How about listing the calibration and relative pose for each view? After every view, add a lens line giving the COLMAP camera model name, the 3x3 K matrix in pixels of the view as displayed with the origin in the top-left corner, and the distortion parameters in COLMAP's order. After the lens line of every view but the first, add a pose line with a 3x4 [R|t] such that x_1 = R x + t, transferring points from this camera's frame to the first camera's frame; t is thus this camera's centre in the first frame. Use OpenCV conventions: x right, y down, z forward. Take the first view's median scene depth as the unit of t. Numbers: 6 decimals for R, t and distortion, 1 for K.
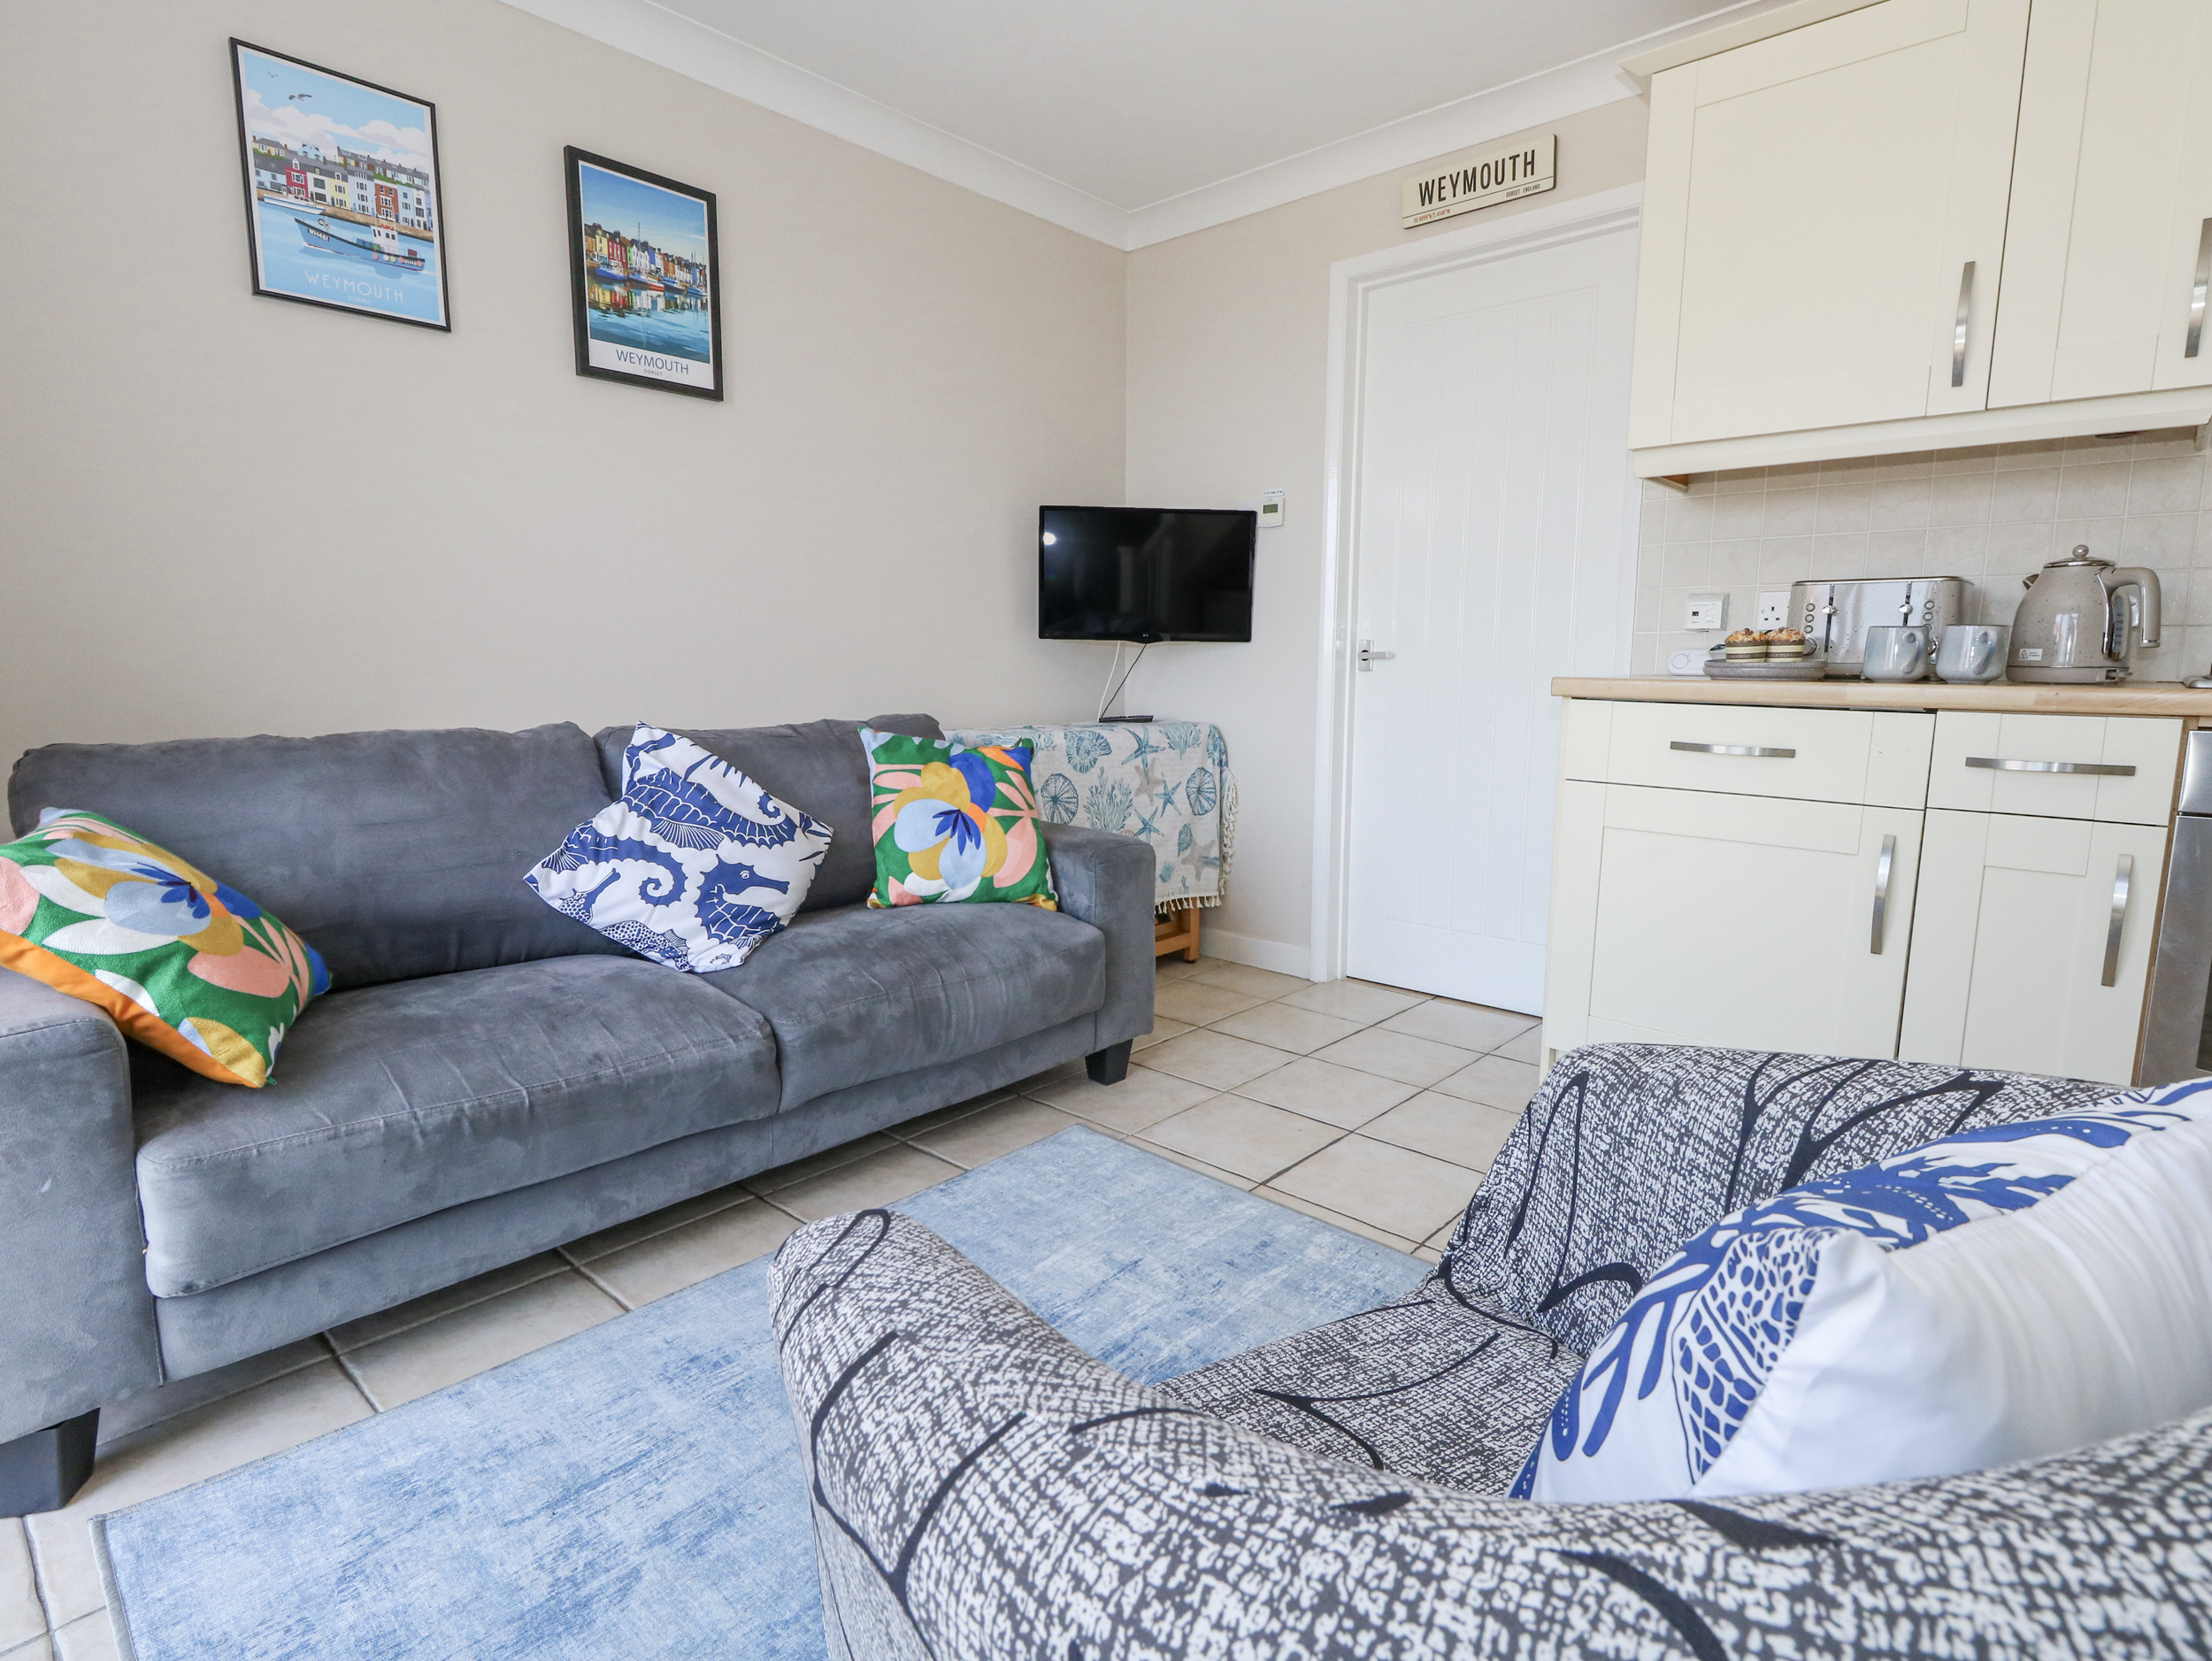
lens RADIAL K [[1146.9, 0, 1118.8], [0, 1146.9, 817.8], [0, 0, 1]] dist [0.002208, 0.000365]
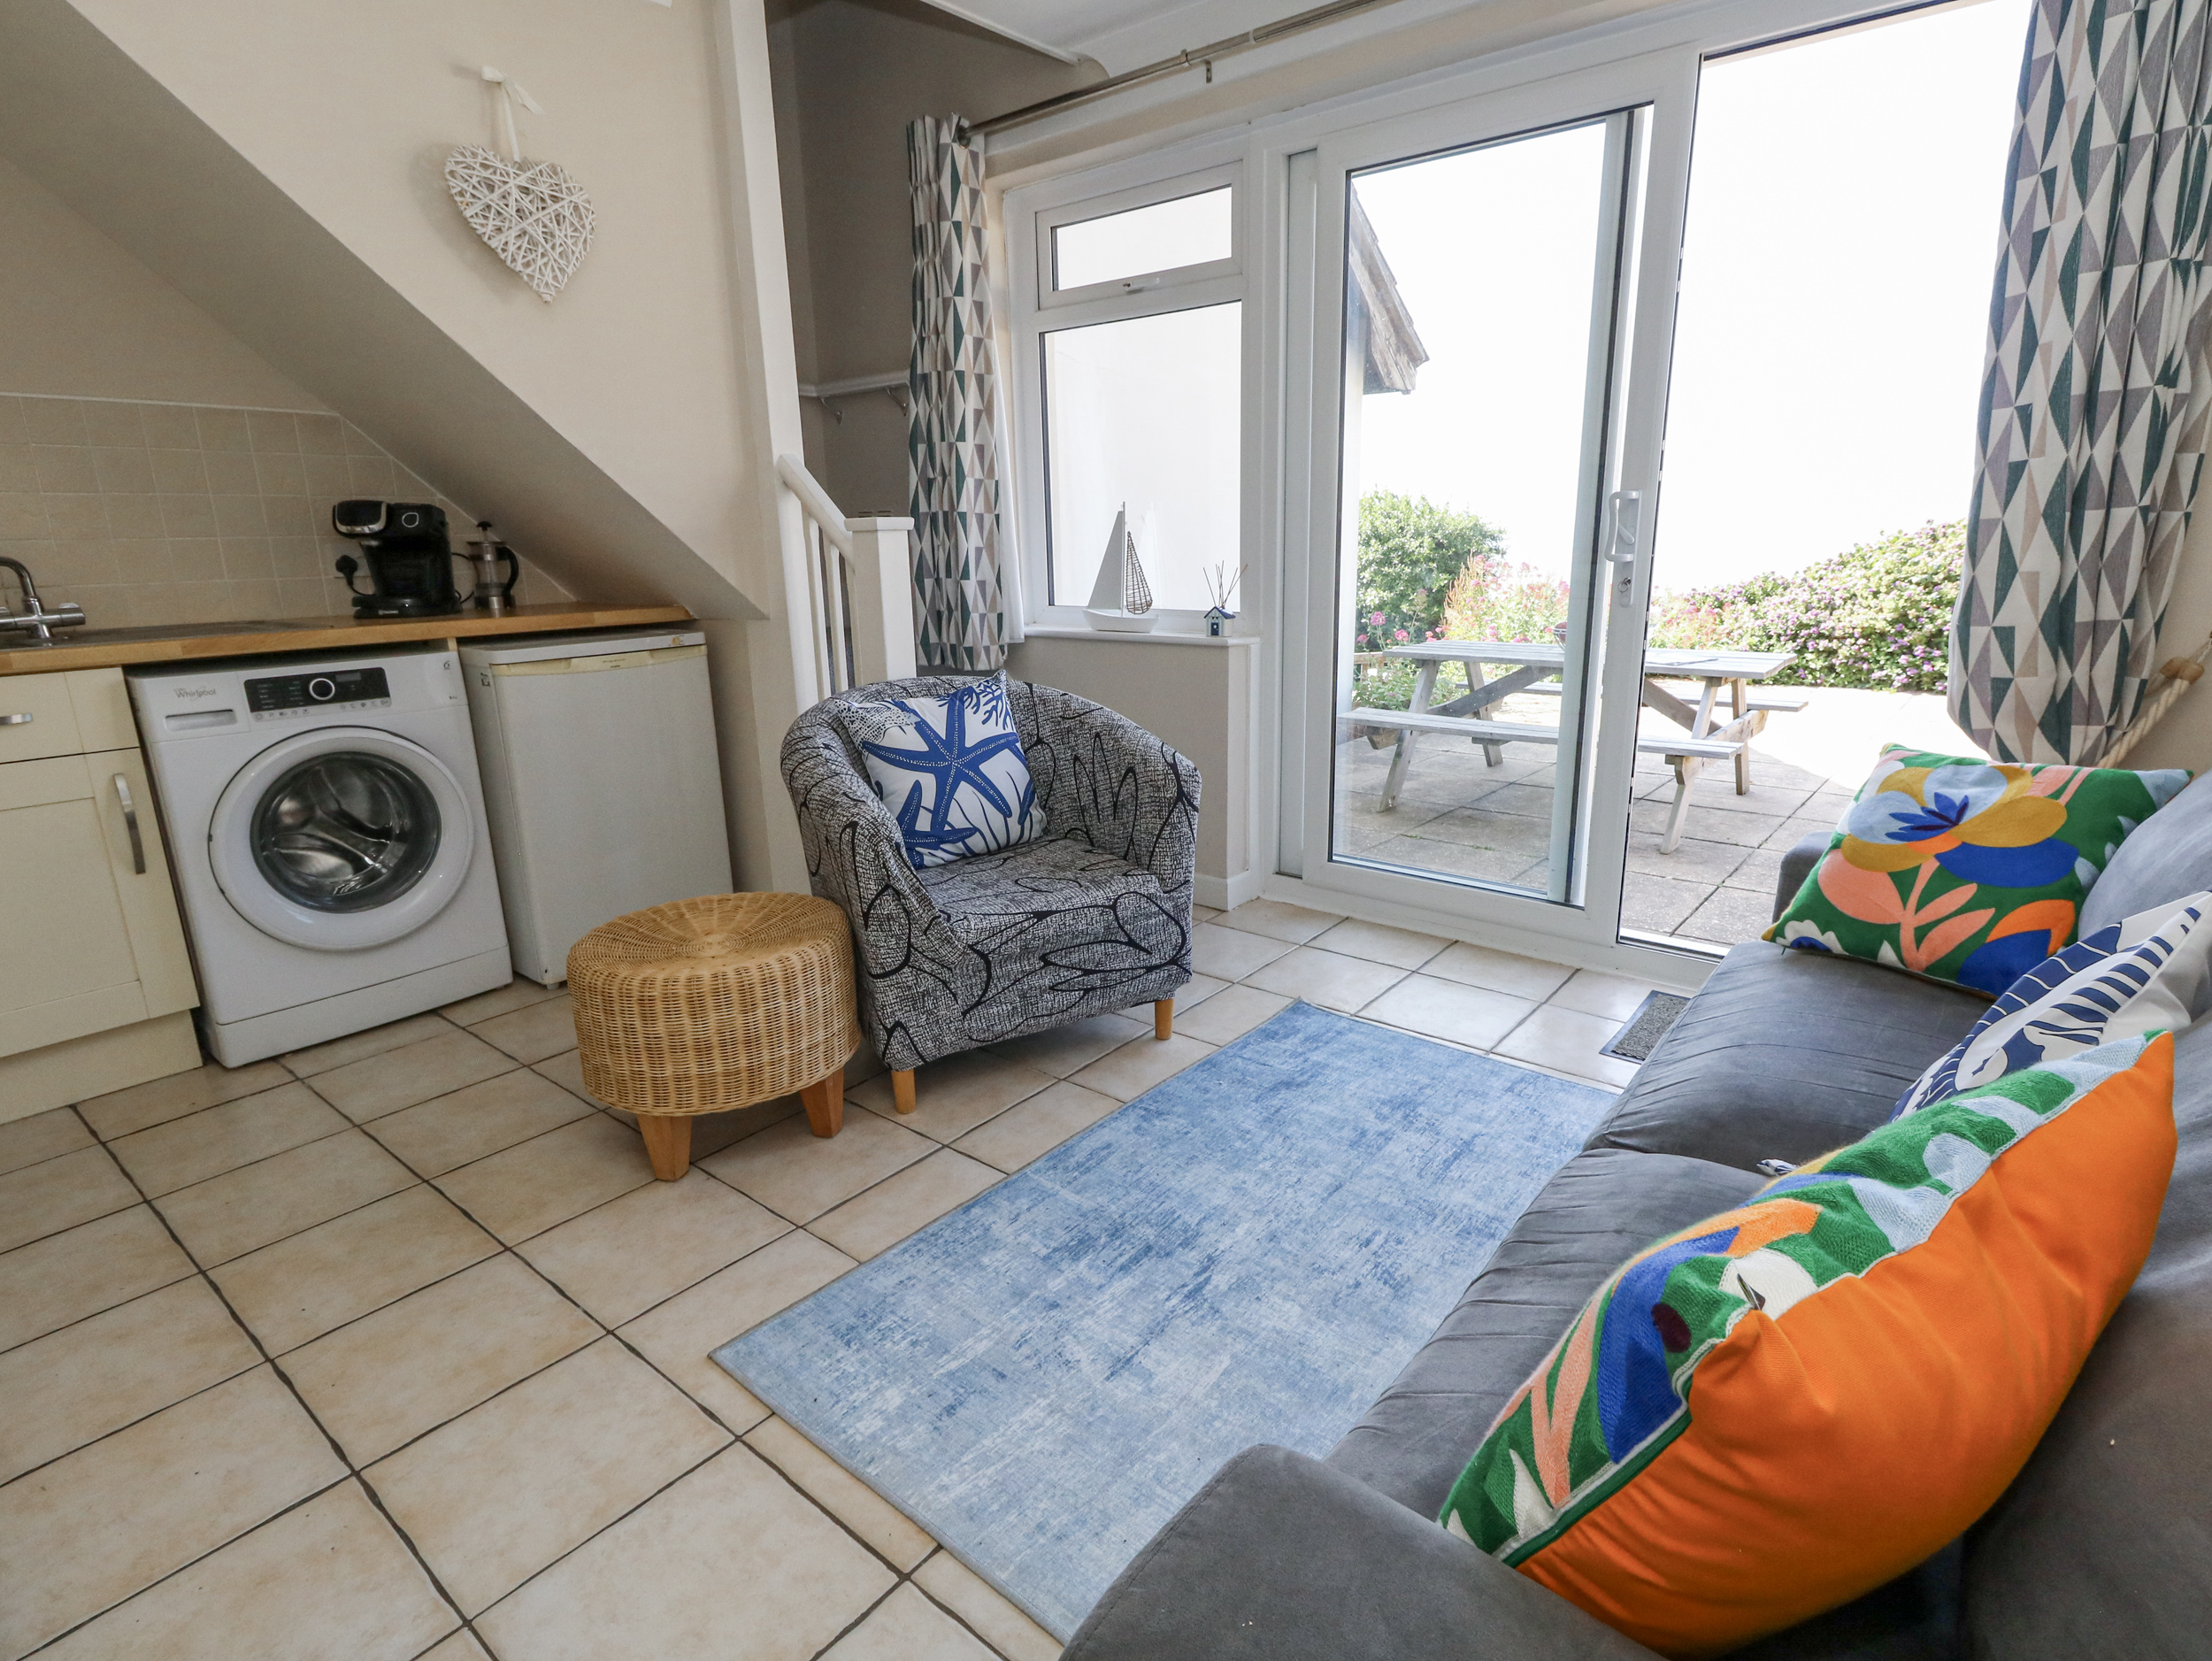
lens RADIAL K [[1146.9, 0, 1118.8], [0, 1146.9, 817.8], [0, 0, 1]] dist [0.002208, 0.000365]
pose [[-0.998822, 0.027522, -0.039976, 0.028188], [0.010631, 0.927731, 0.373097, -0.255869], [0.047355, 0.372233, -0.926931, 1.375805]]
